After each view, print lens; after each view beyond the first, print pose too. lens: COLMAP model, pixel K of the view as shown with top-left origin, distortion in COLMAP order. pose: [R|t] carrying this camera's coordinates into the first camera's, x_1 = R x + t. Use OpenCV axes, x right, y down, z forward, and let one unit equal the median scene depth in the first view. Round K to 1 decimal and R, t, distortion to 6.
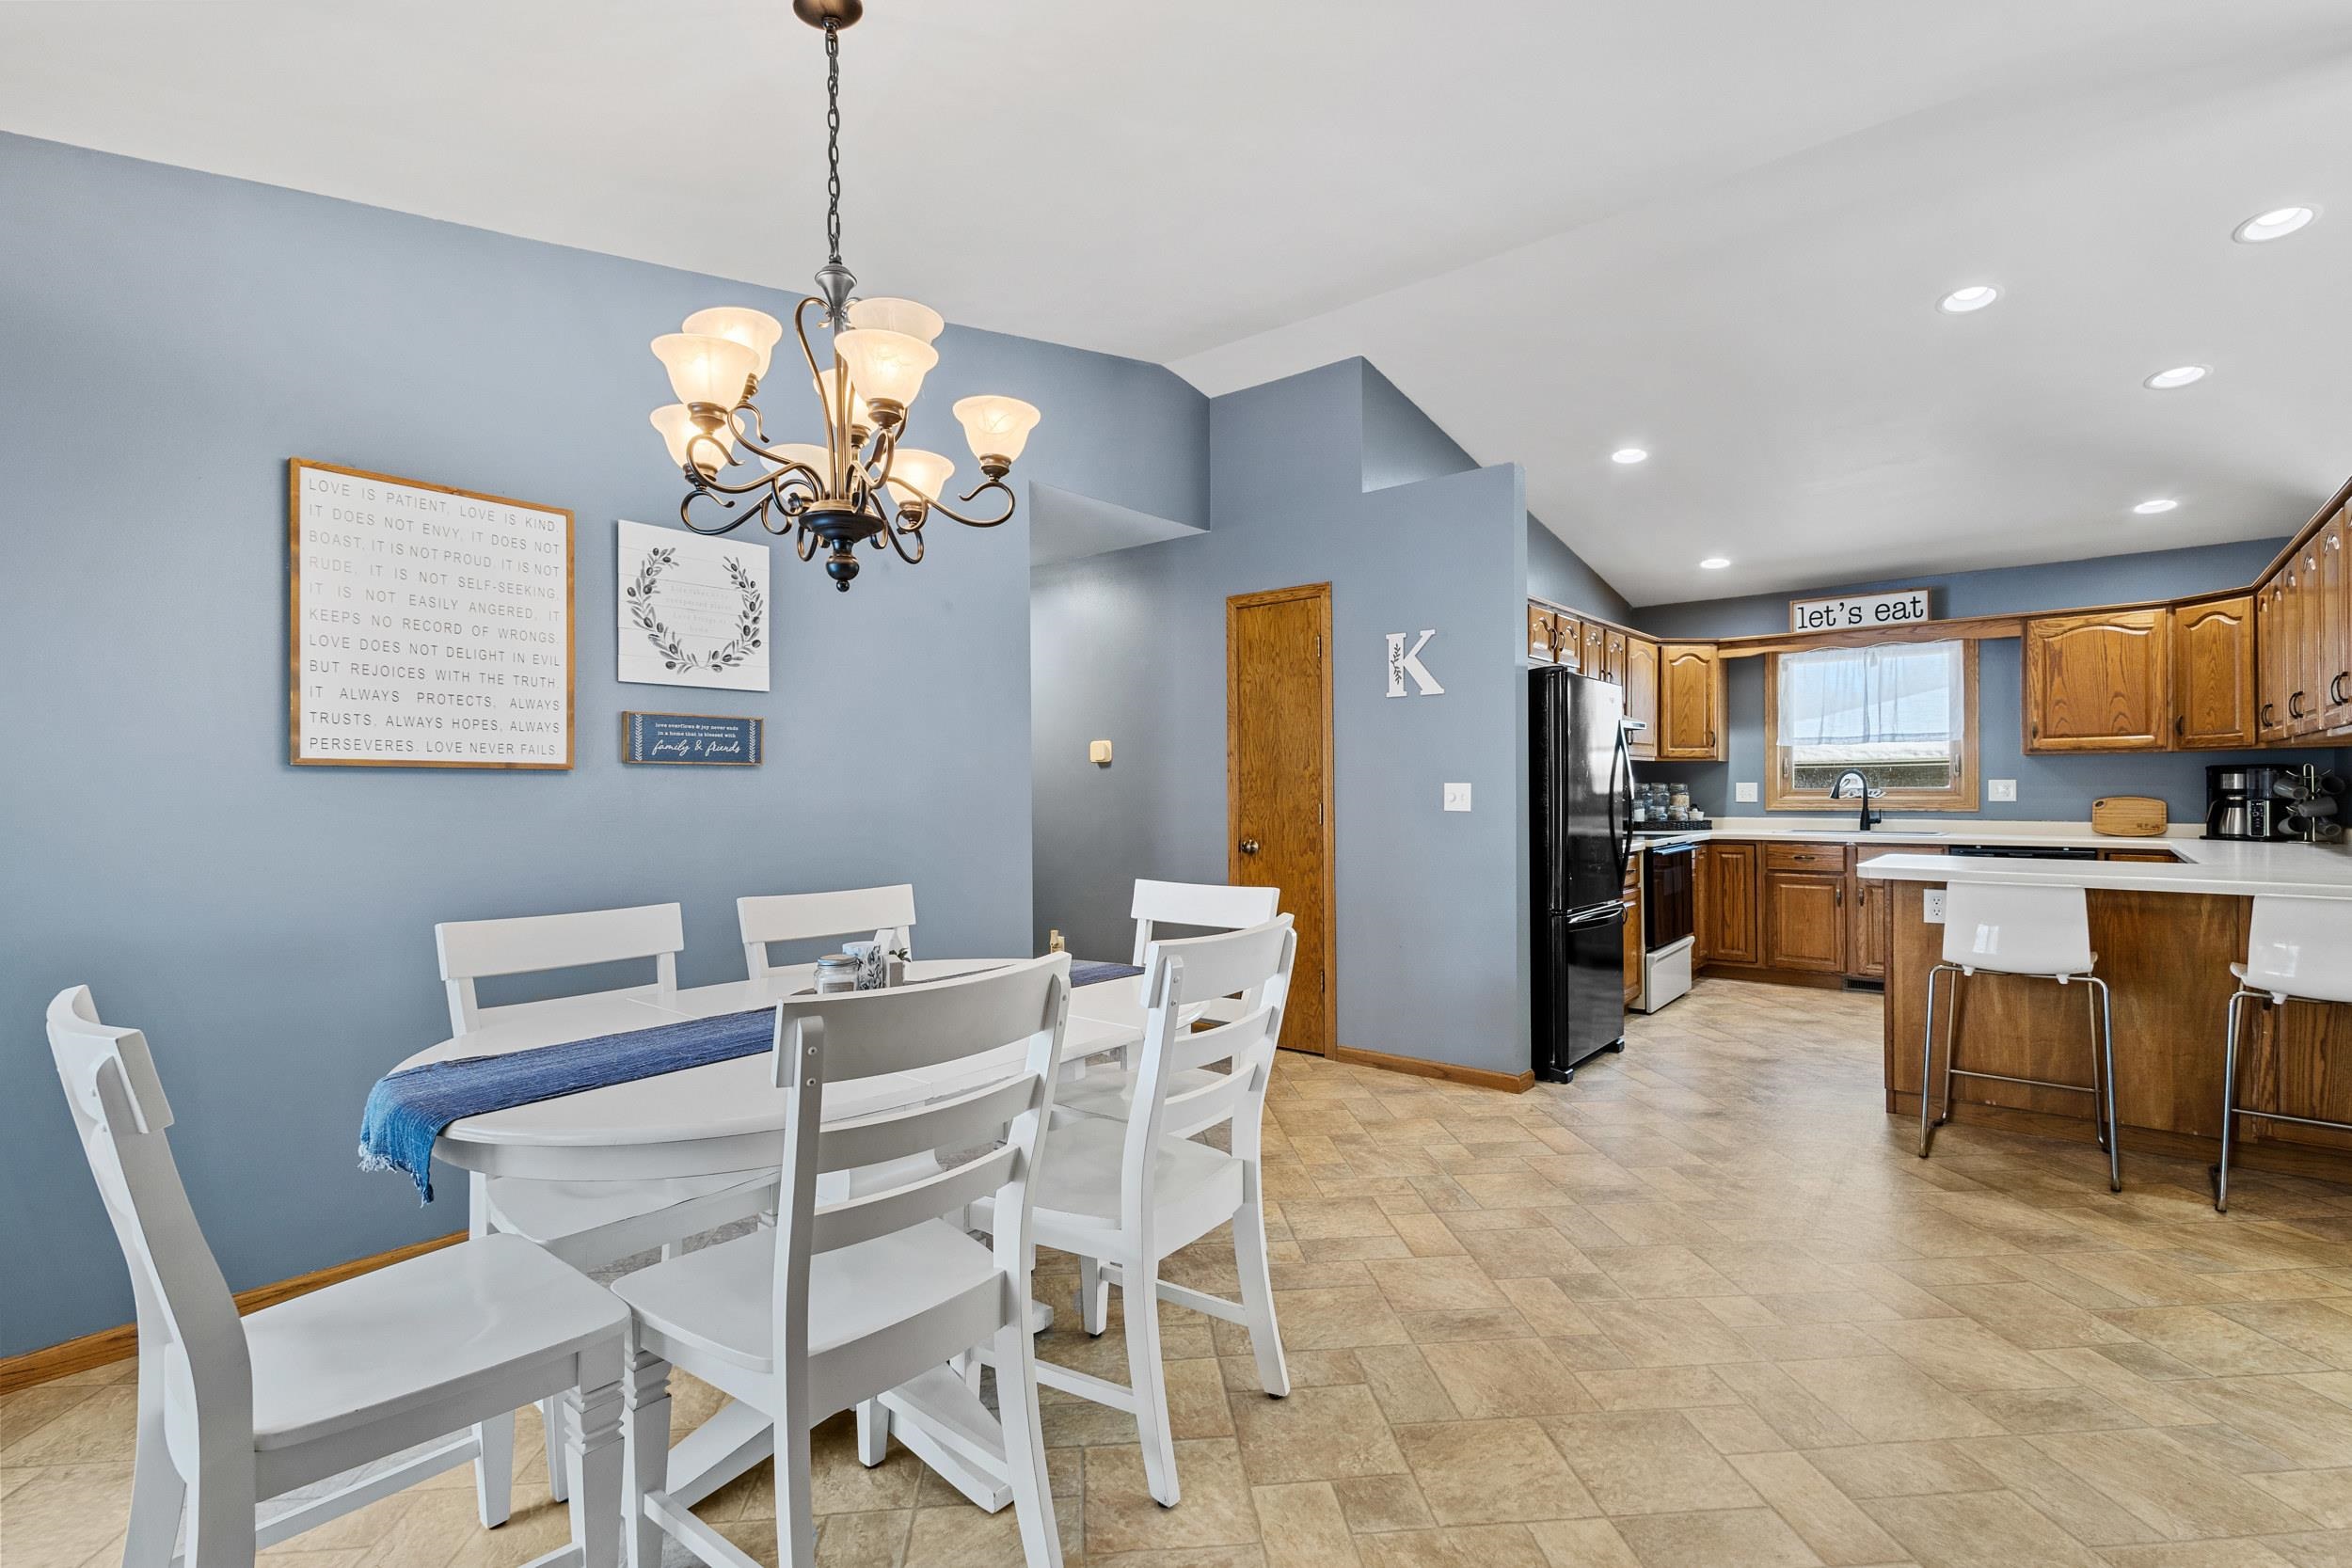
lens RADIAL K [[1073.5, 0, 1174.7], [0, 1073.5, 789.6], [0, 0, 1]] dist [0.007982, -0.001226]
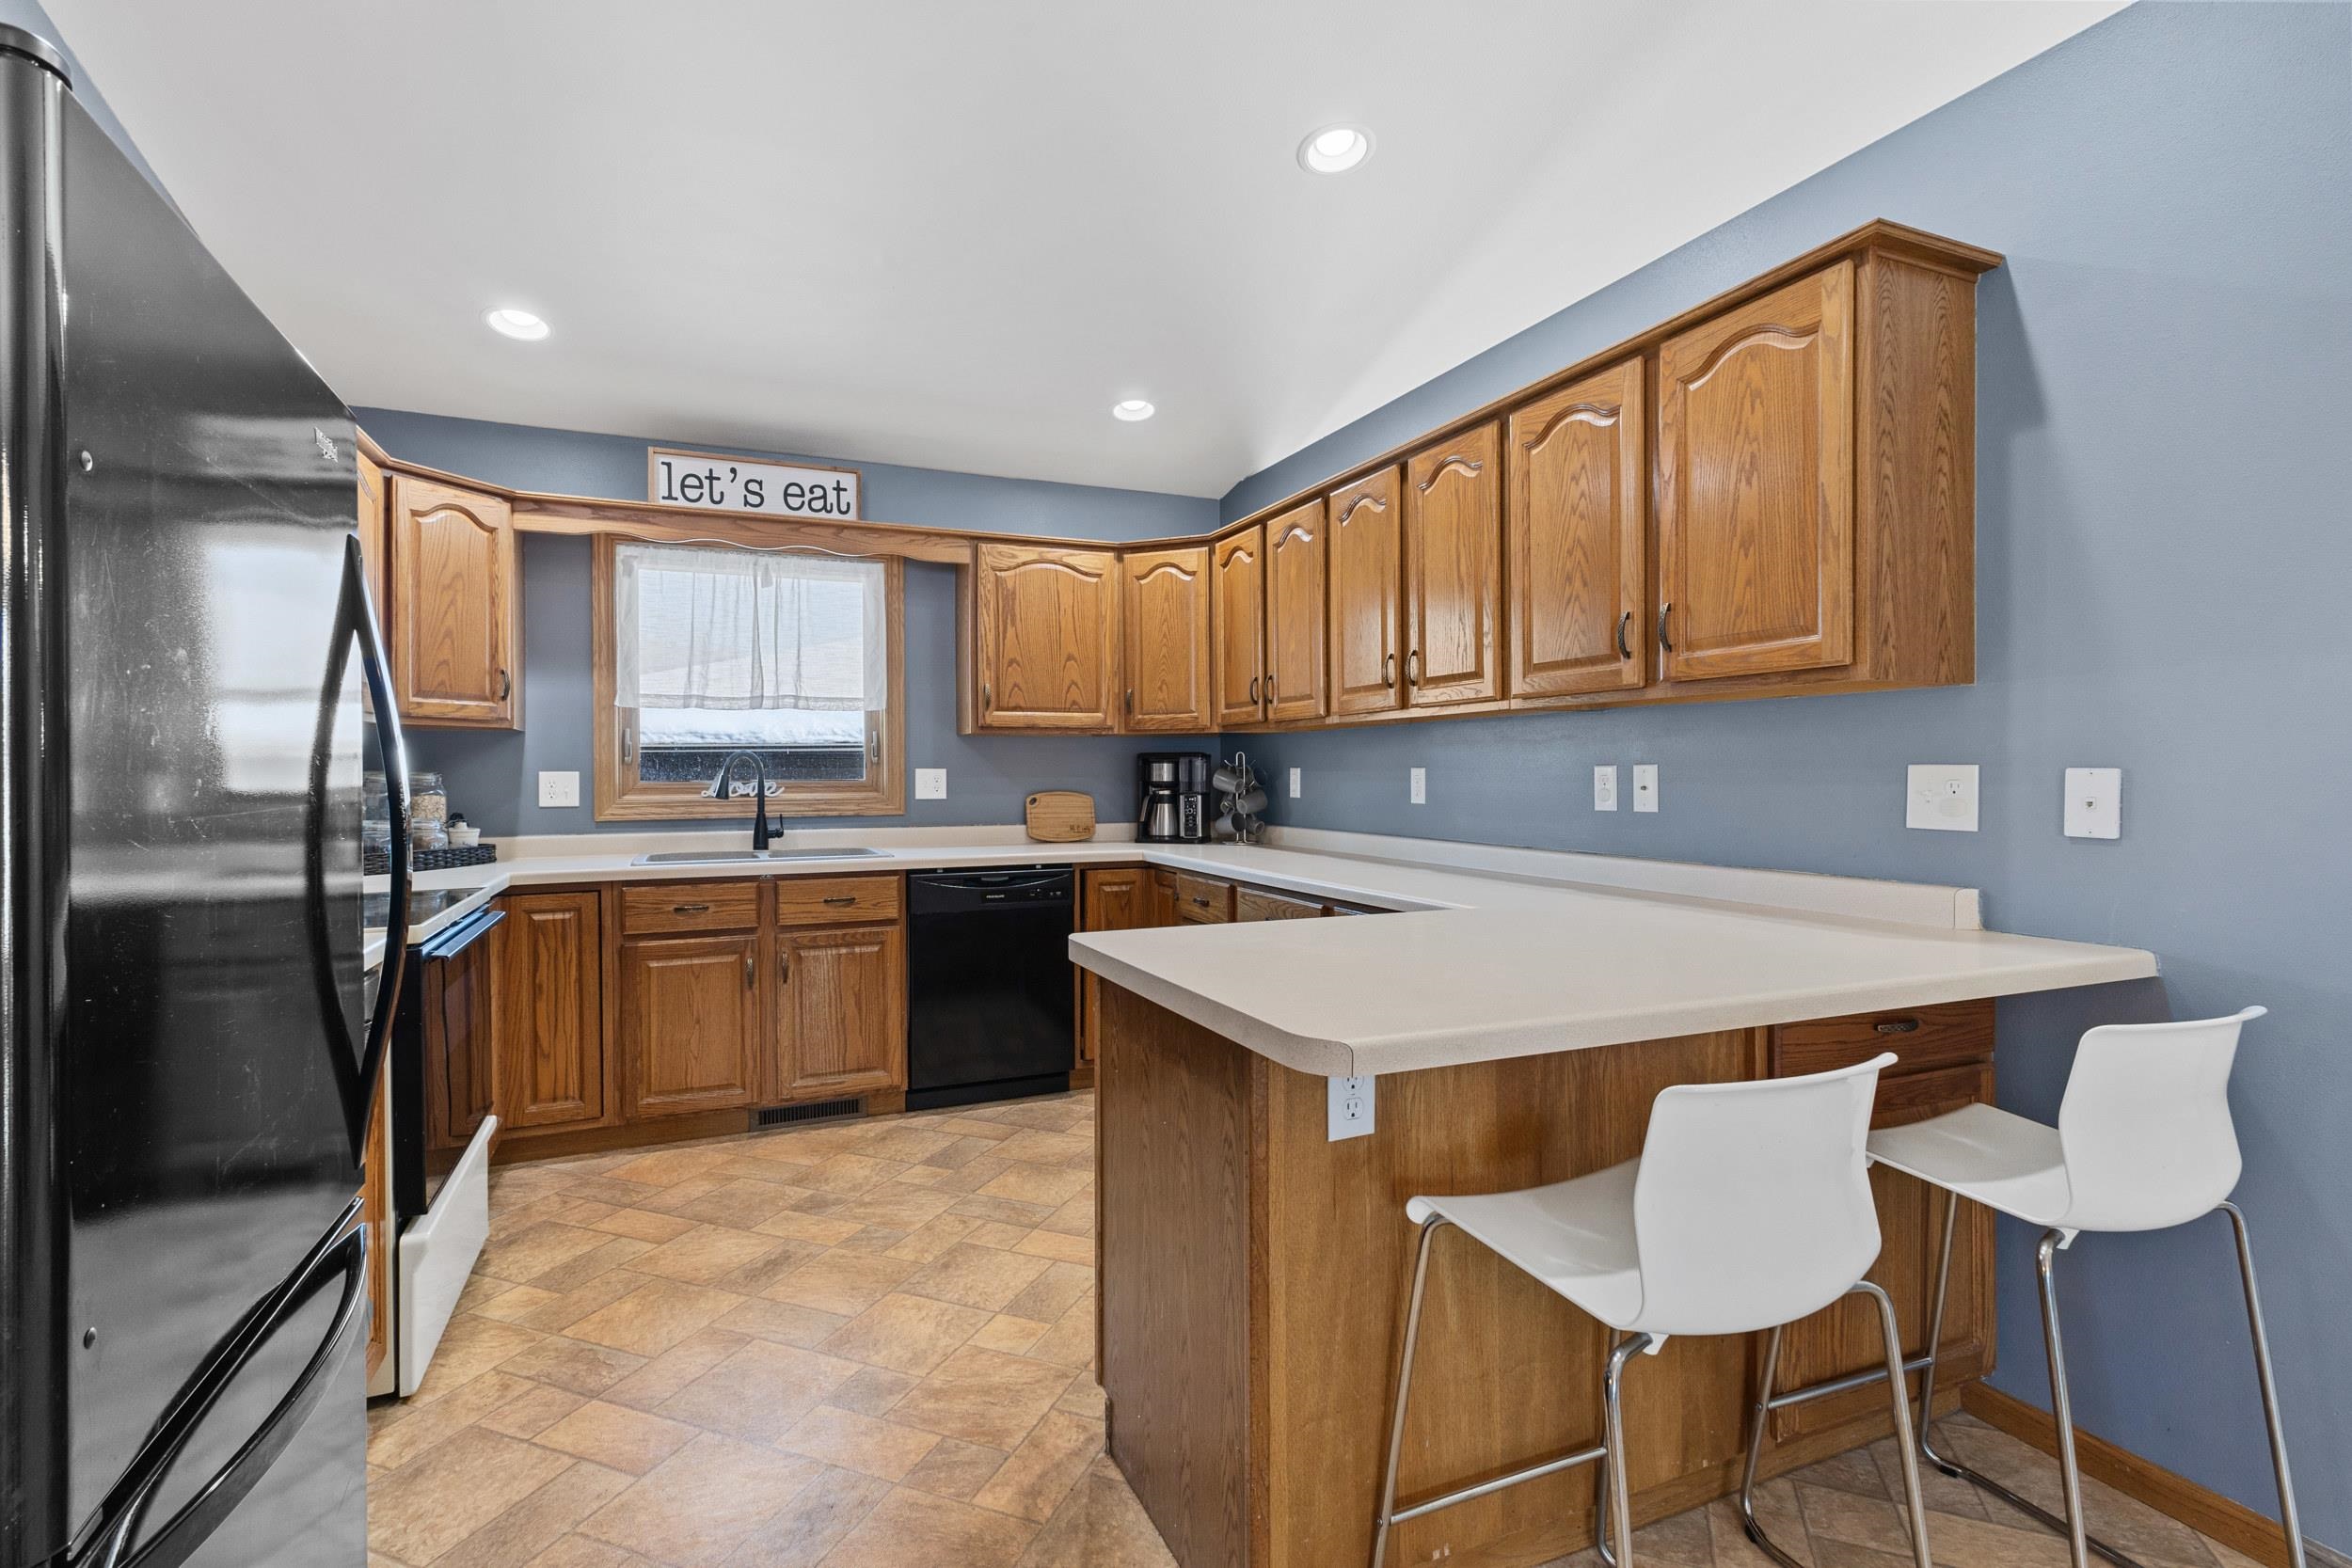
lens RADIAL K [[1087.3, 0, 1174.8], [0, 1087.3, 776.9], [0, 0, 1]] dist [0.008467, -0.000049]
pose [[0.450108, -0.000857, 0.892974, 0.227217], [0.001443, 0.999999, 0.000232, -0.004193], [-0.892973, 0.001184, 0.450109, 0.601984]]
